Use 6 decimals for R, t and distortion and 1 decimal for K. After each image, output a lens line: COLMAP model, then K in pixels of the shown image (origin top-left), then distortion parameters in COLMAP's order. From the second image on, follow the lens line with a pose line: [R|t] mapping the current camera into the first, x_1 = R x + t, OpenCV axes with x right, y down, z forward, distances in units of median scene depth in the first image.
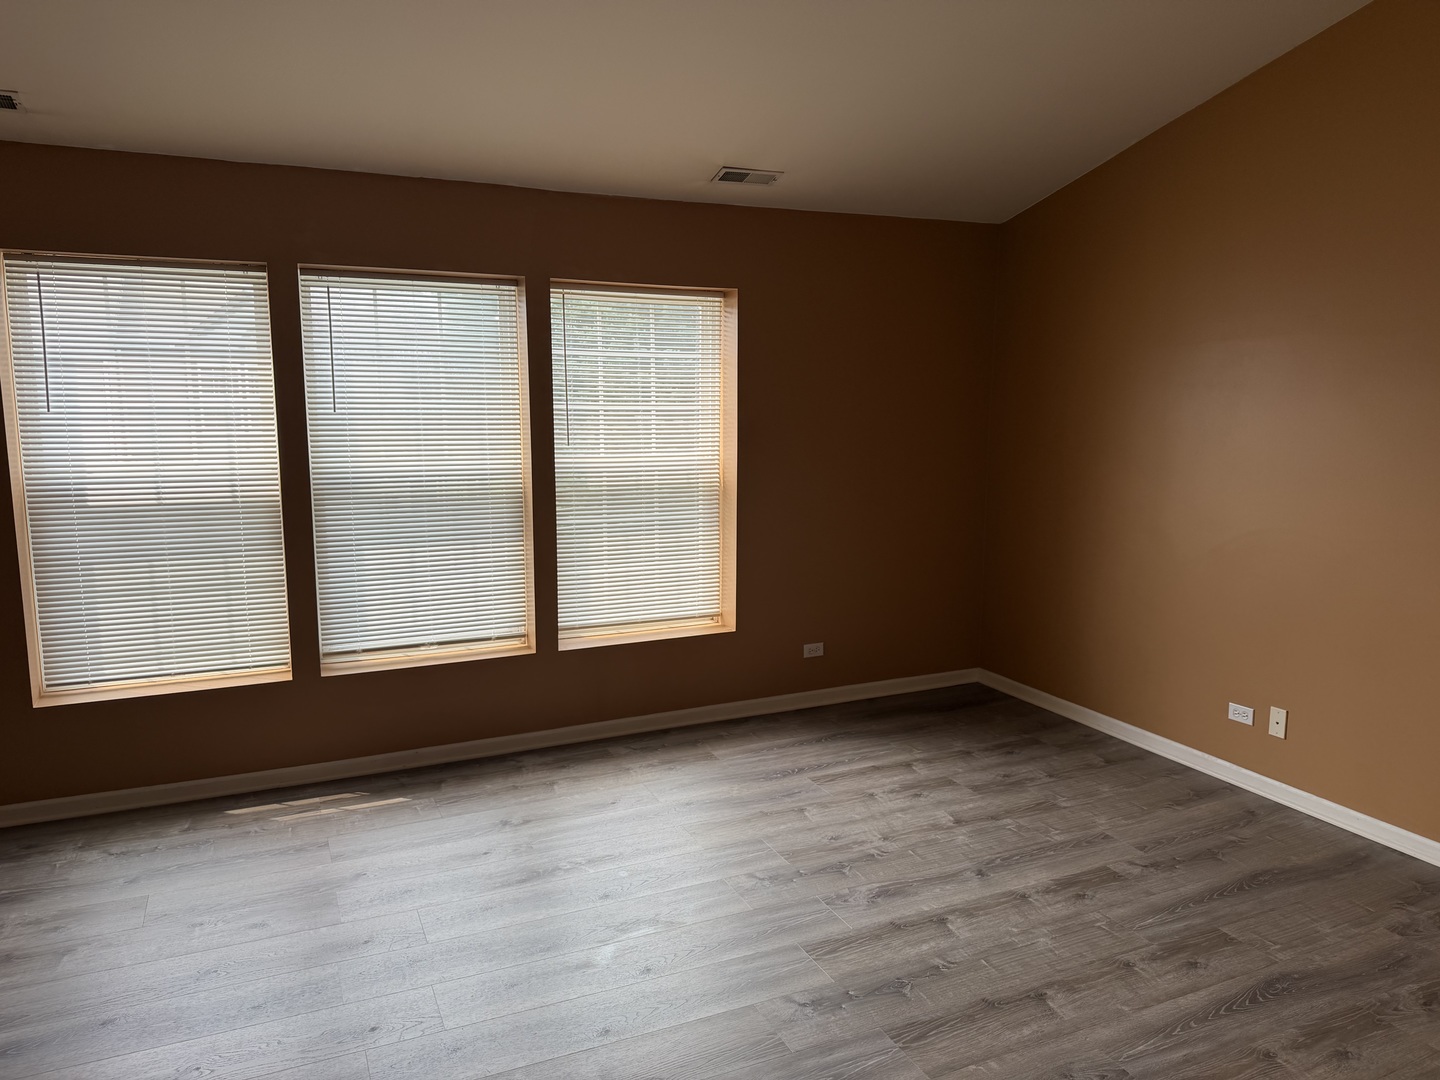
lens RADIAL K [[925.7, 0, 717.9], [0, 925.7, 557.0], [0, 0, 1]] dist [-0.001382, -0.000358]
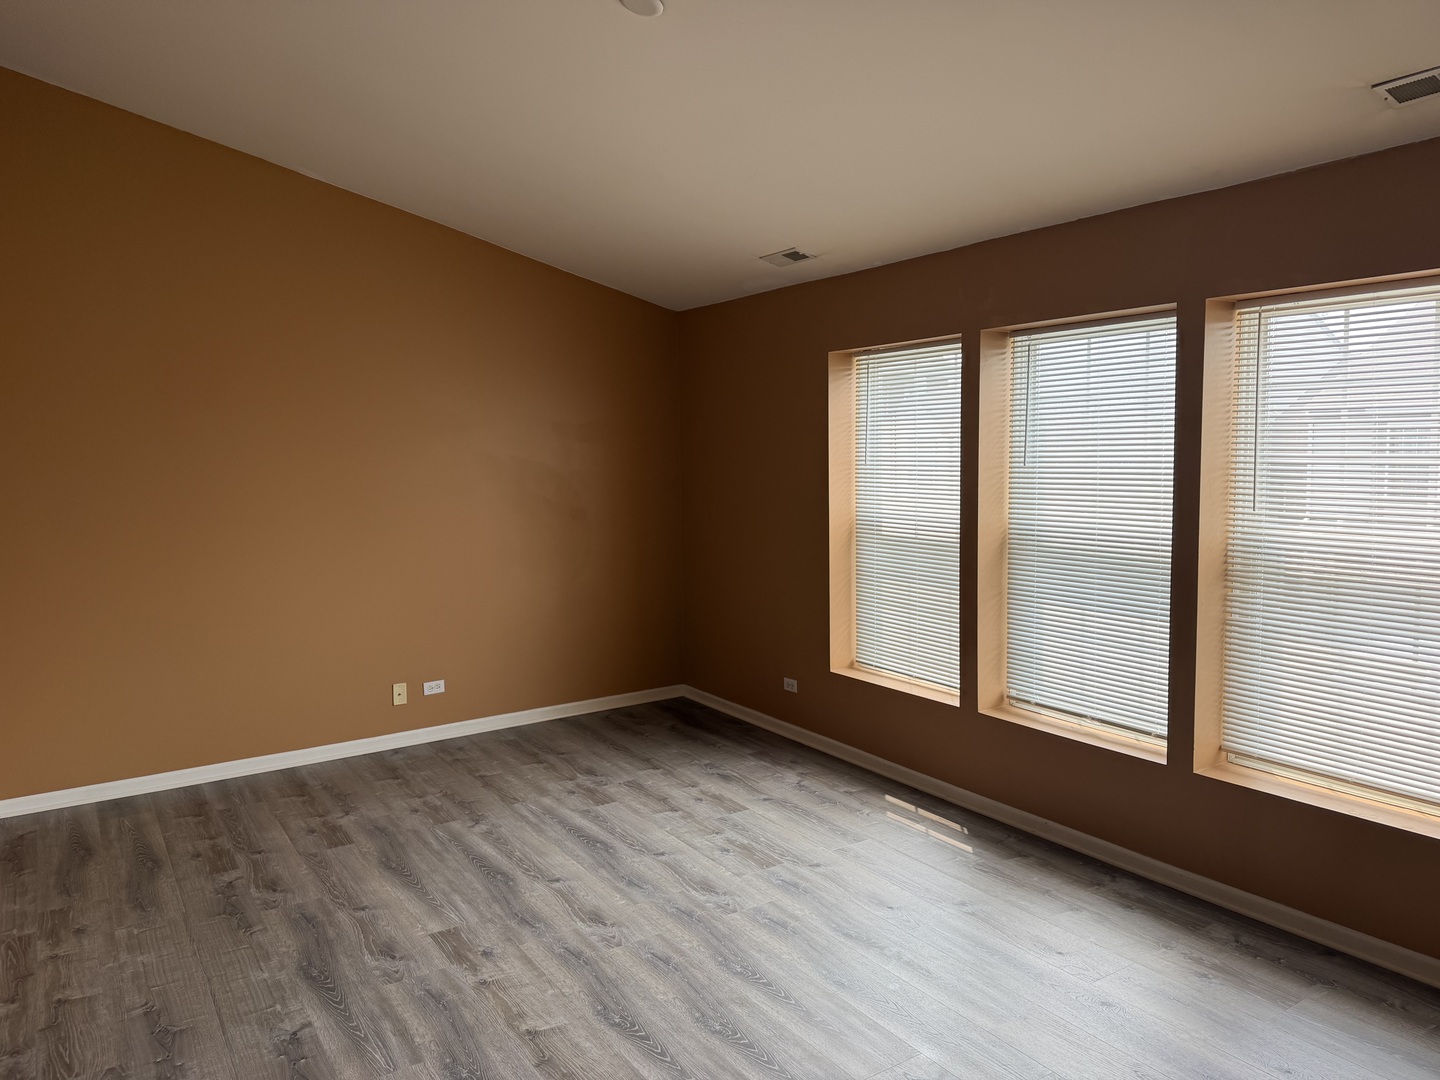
lens RADIAL K [[1011.8, 0, 720.0], [0, 1011.8, 540.0], [0, 0, 1]] dist [-0.003079, -0.005772]
pose [[0.138579, 0.087612, -0.986468, 0.657355], [-0.137564, 0.988126, 0.068434, -0.104946], [0.980751, 0.126219, 0.148986, 0.510345]]
